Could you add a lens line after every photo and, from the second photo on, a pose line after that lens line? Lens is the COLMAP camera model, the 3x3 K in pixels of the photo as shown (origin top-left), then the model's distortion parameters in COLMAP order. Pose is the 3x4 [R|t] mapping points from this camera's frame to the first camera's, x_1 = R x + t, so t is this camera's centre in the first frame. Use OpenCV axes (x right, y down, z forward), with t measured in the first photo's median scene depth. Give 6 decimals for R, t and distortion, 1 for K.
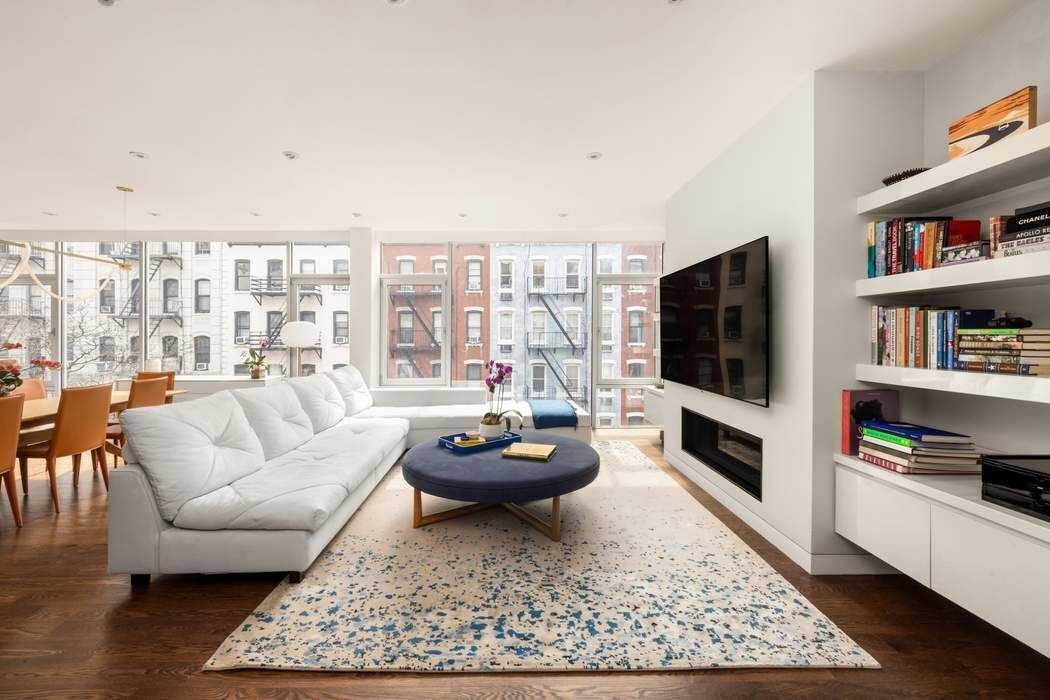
lens RADIAL K [[449.3, 0, 509.1], [0, 449.3, 341.0], [0, 0, 1]] dist [0.002826, -0.000535]
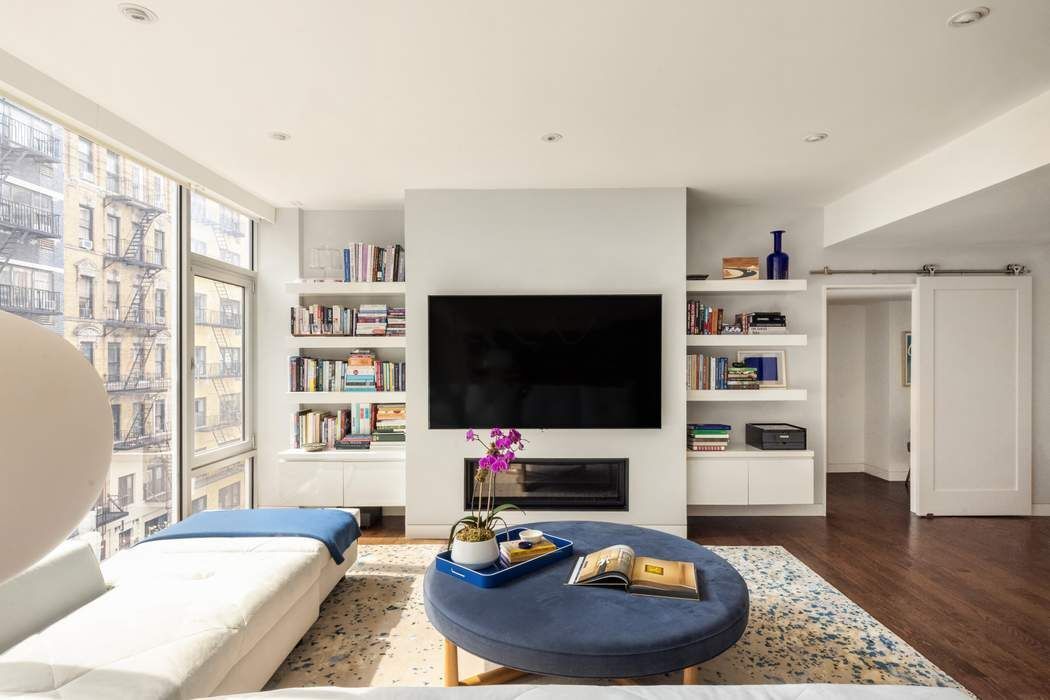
lens RADIAL K [[564.5, 0, 545.7], [0, 564.5, 362.4], [0, 0, 1]] dist [-0.005193, 0.000382]
pose [[-0.032260, -0.009271, 0.999437, -1.081907], [0.012264, 0.999878, 0.009671, -0.065460], [-0.999404, 0.012569, -0.032142, 1.468537]]
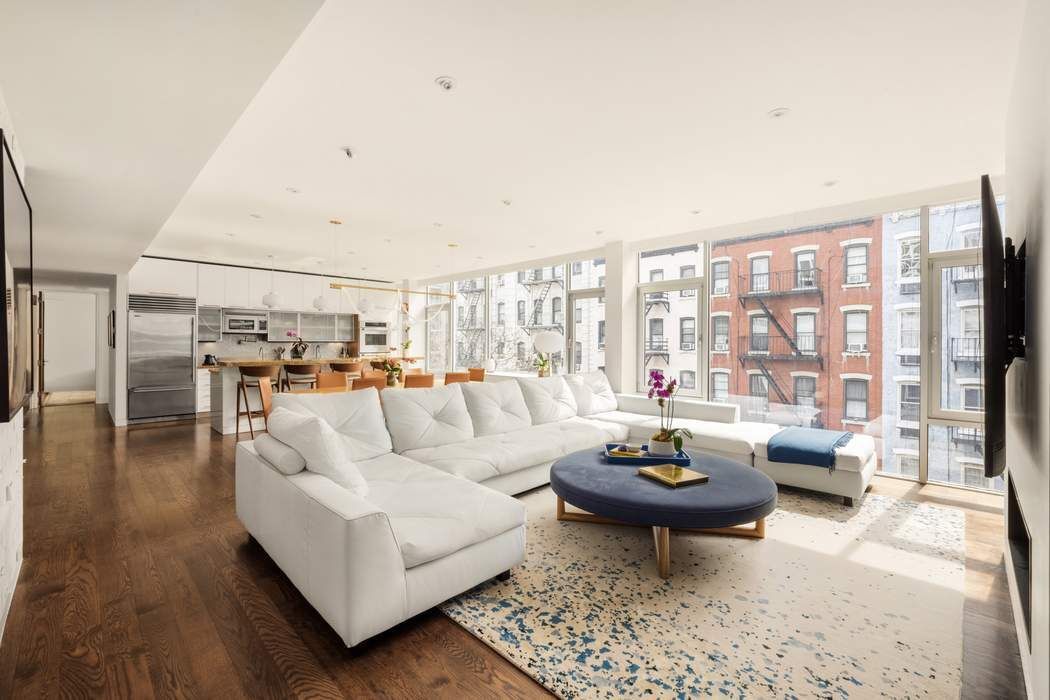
lens RADIAL K [[453.2, 0, 499.9], [0, 453.2, 340.5], [0, 0, 1]] dist [0.001375, -0.000552]
pose [[0.677015, -0.000104, -0.735969, 0.618480], [-0.010435, 0.999898, -0.009740, -0.011010], [0.735895, 0.014274, 0.676945, 0.174066]]
